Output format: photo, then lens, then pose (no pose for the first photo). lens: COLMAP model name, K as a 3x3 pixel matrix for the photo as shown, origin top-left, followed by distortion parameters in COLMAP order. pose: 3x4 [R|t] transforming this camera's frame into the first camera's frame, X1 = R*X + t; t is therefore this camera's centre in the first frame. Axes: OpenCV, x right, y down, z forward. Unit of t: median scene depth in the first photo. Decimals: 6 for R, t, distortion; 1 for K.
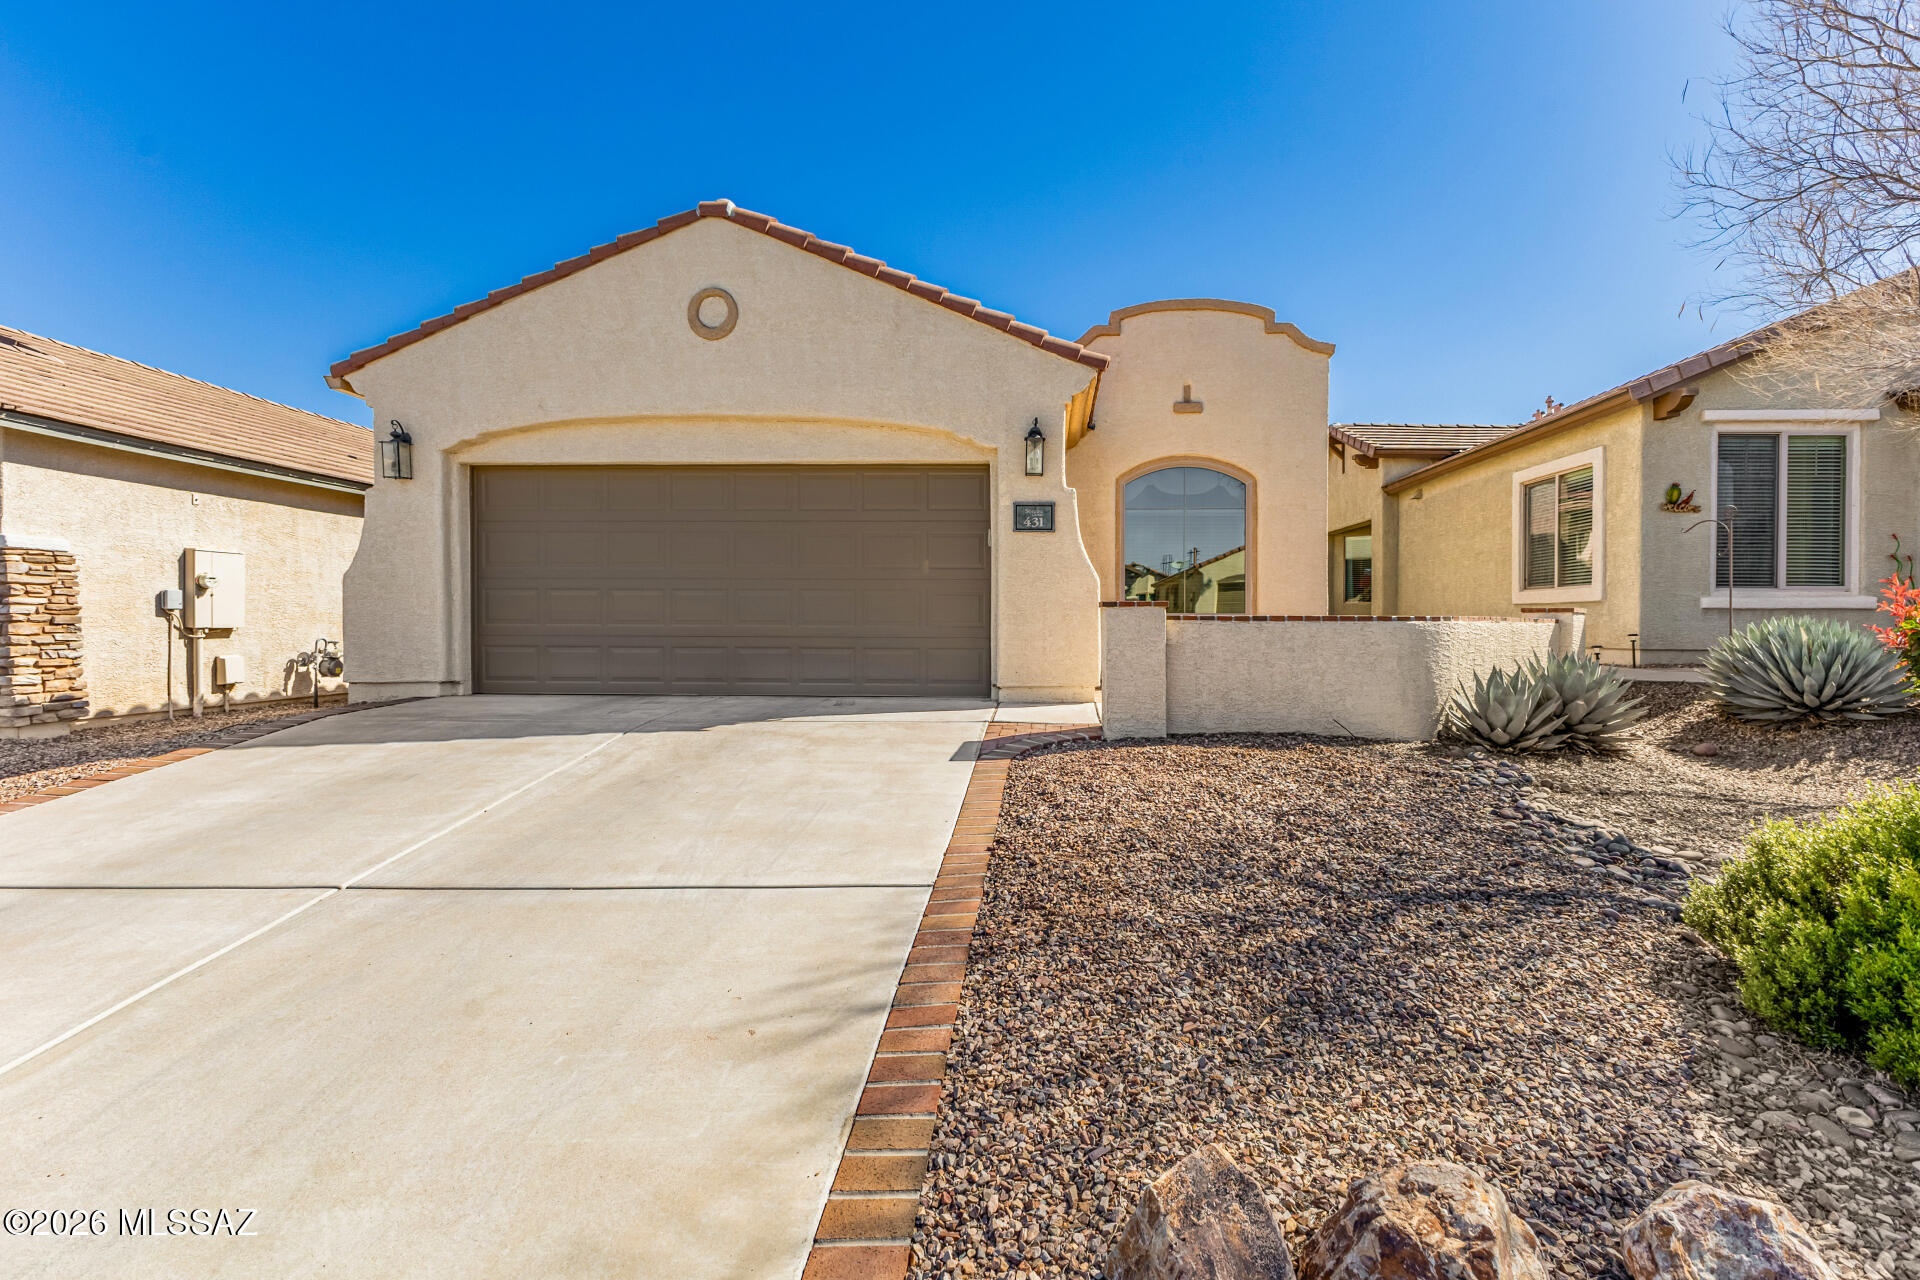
lens RADIAL K [[826.0, 0, 1003.6], [0, 826.0, 626.1], [0, 0, 1]] dist [0.008266, -0.000725]
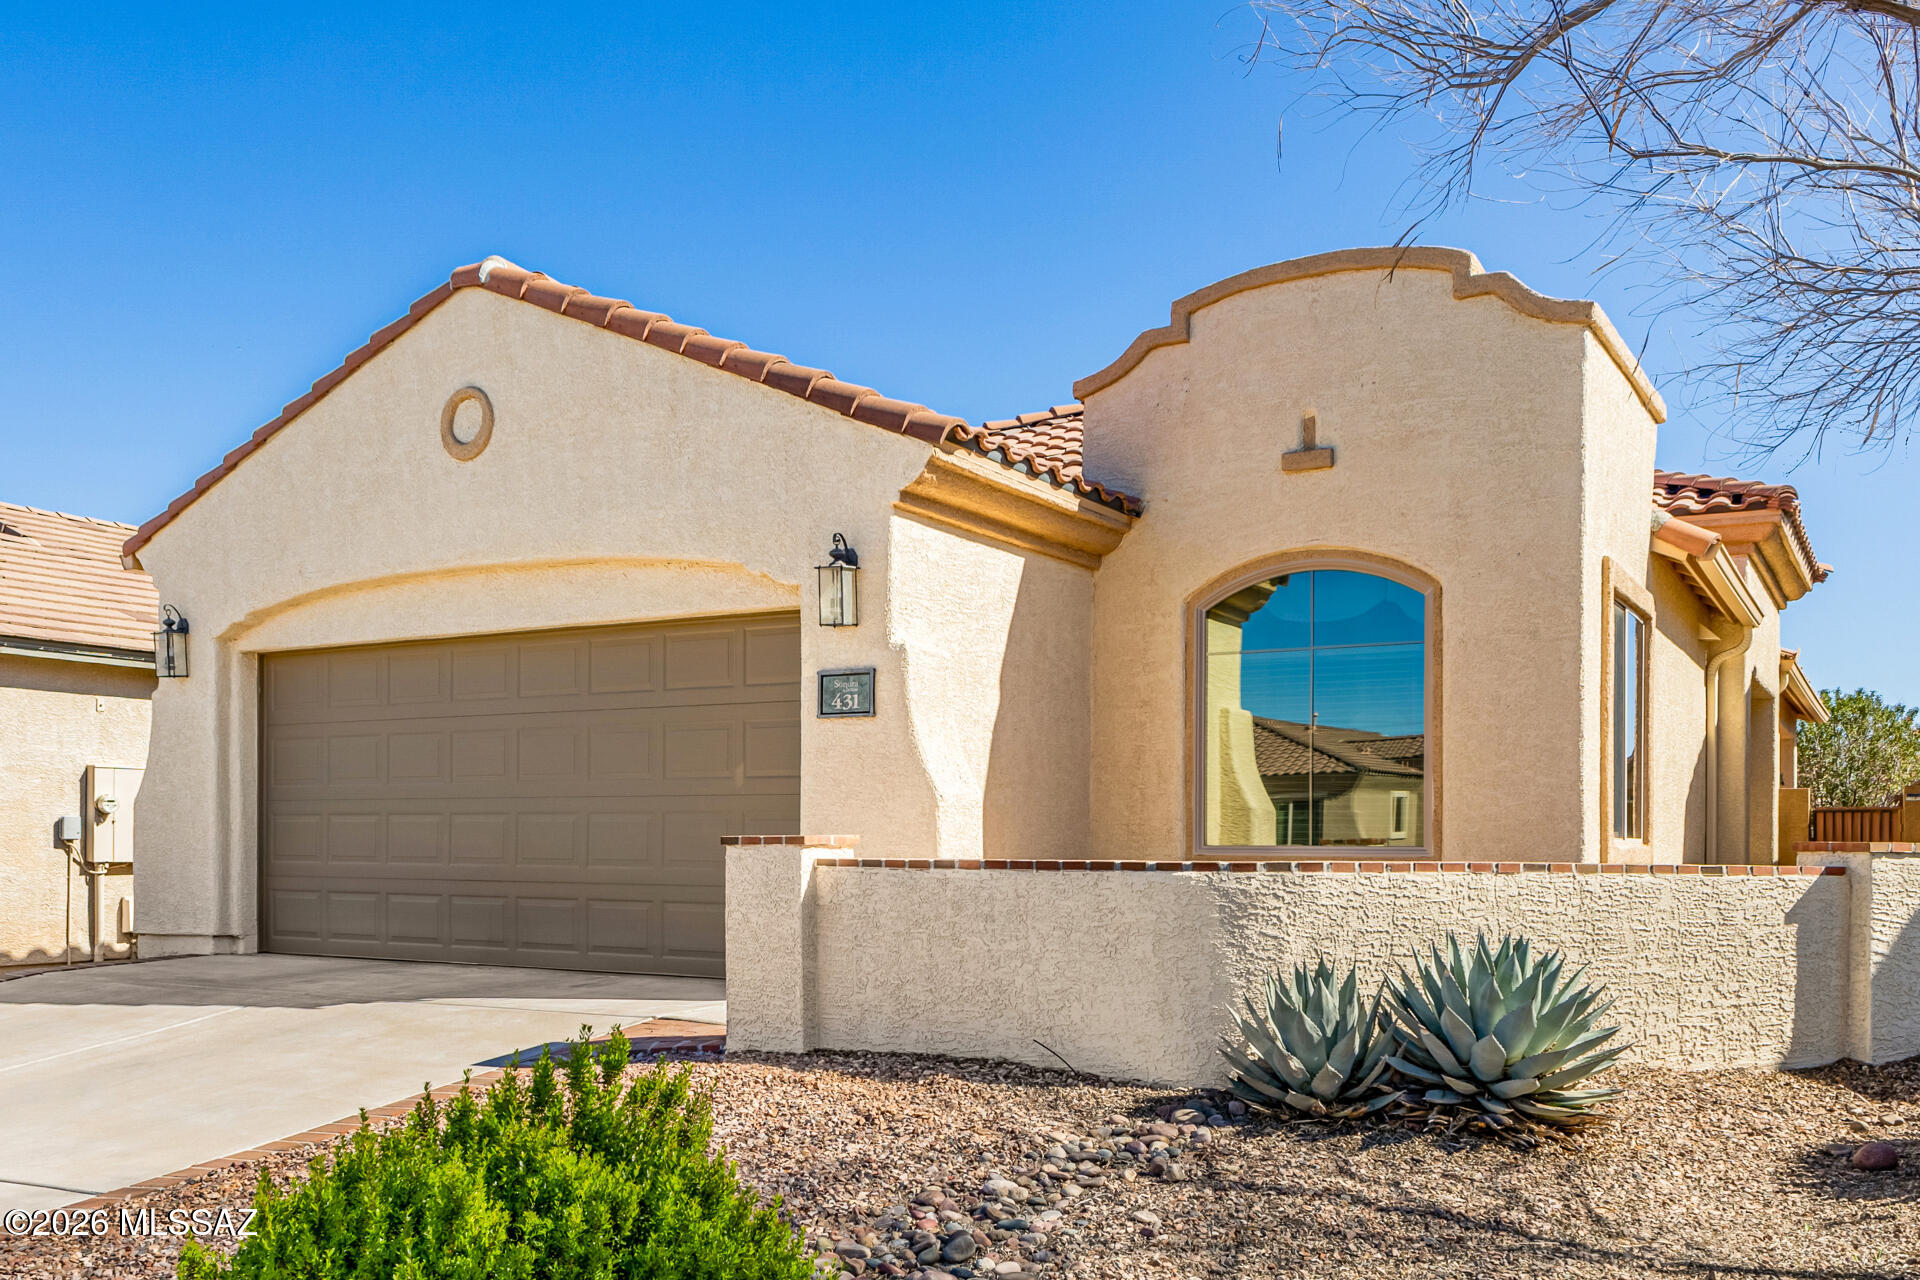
lens RADIAL K [[1605.6, 0, 980.2], [0, 1605.6, 837.7], [0, 0, 1]] dist [0.004182, -0.000759]
pose [[0.890581, -0.000024, -0.454825, 0.642746], [-0.005308, 0.999931, -0.010446, -0.012367], [0.454794, 0.011717, 0.890519, -0.015418]]
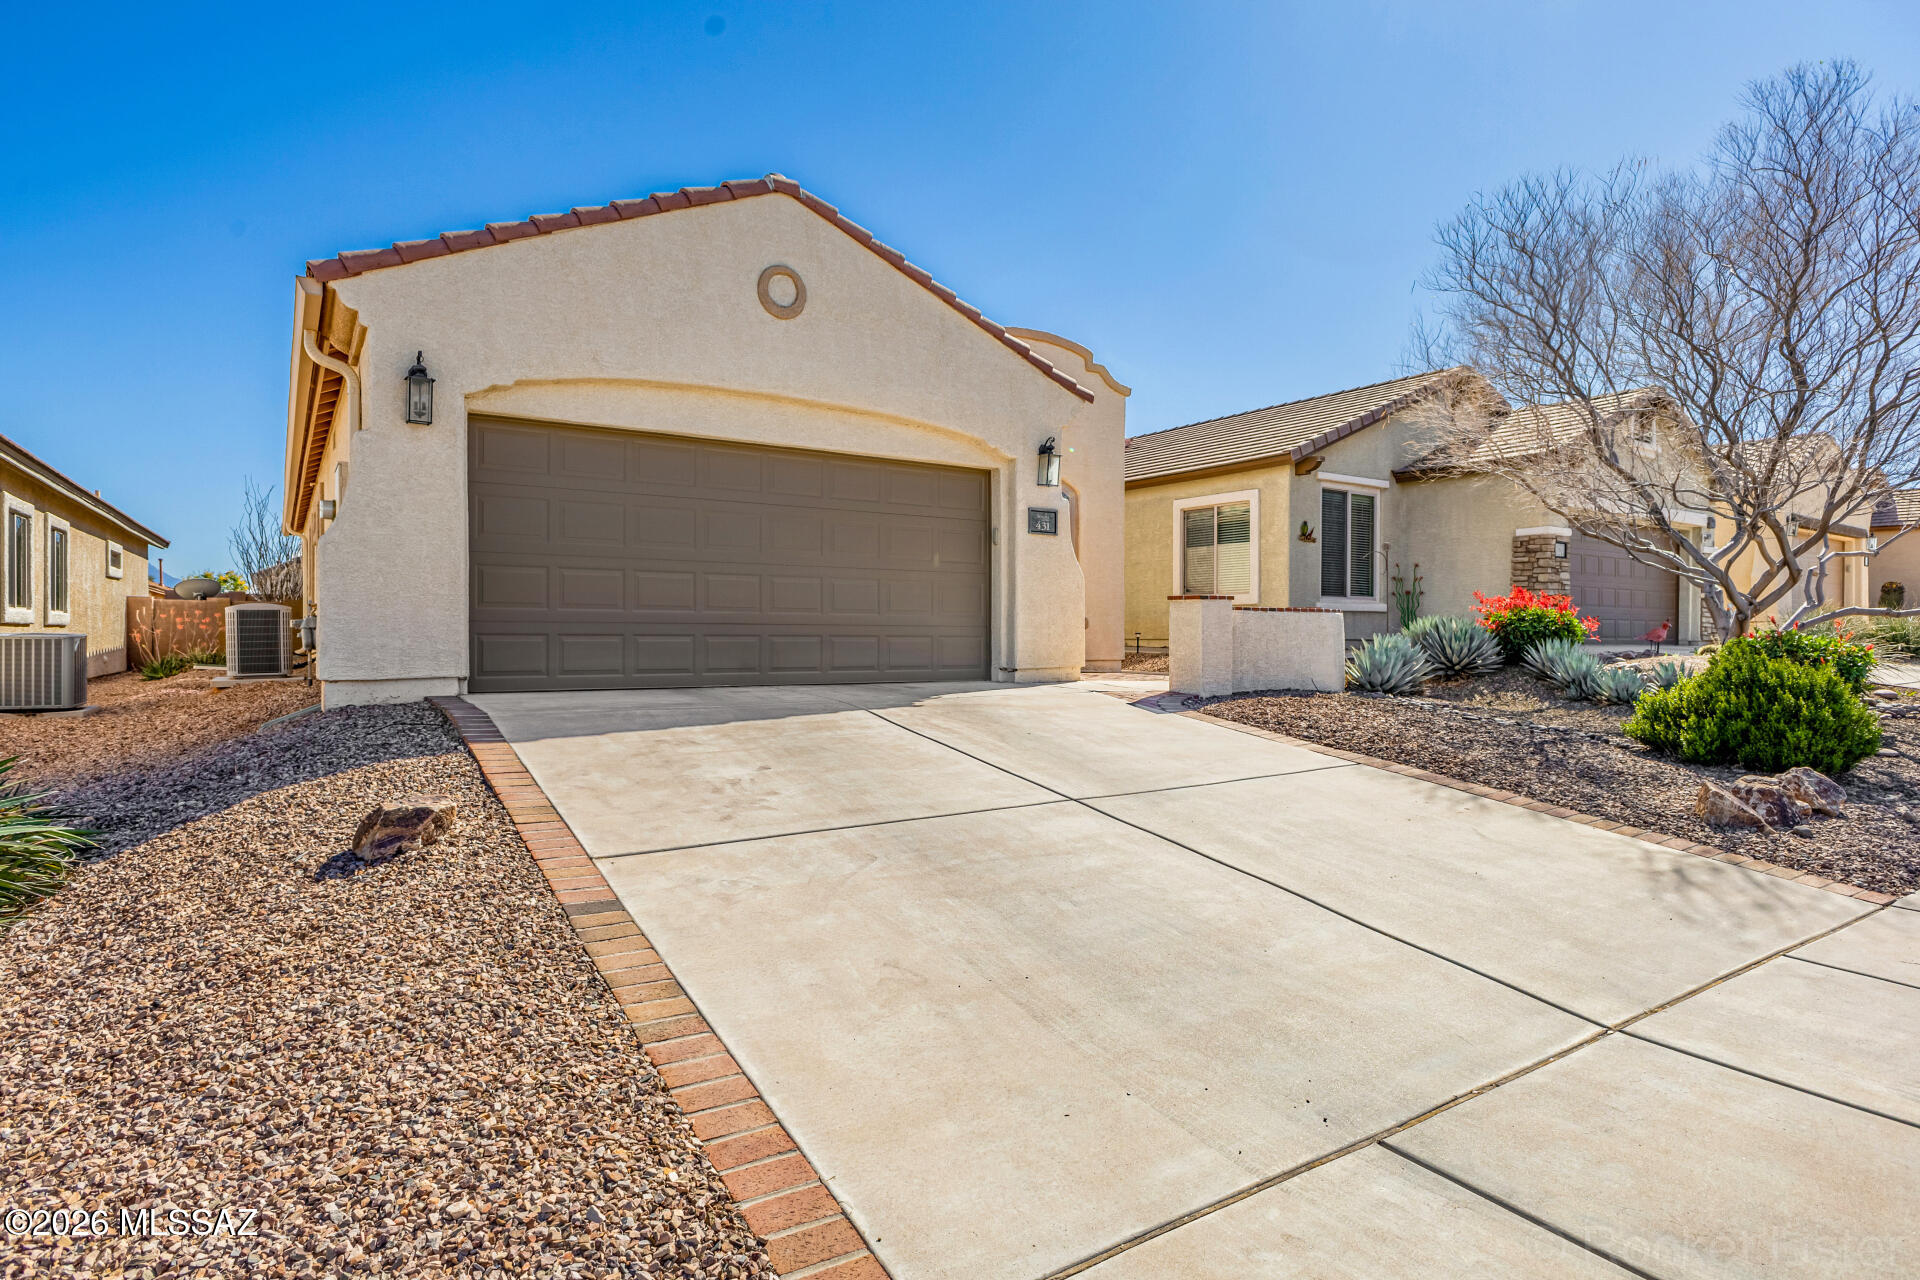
lens RADIAL K [[1021.7, 0, 956.8], [0, 1021.7, 635.2], [0, 0, 1]] dist [-0.006844, -0.000311]
pose [[0.821763, -0.000183, 0.569829, -0.844846], [0.000849, 0.999999, -0.000903, 0.027174], [-0.569829, 0.001226, 0.821763, -0.102589]]
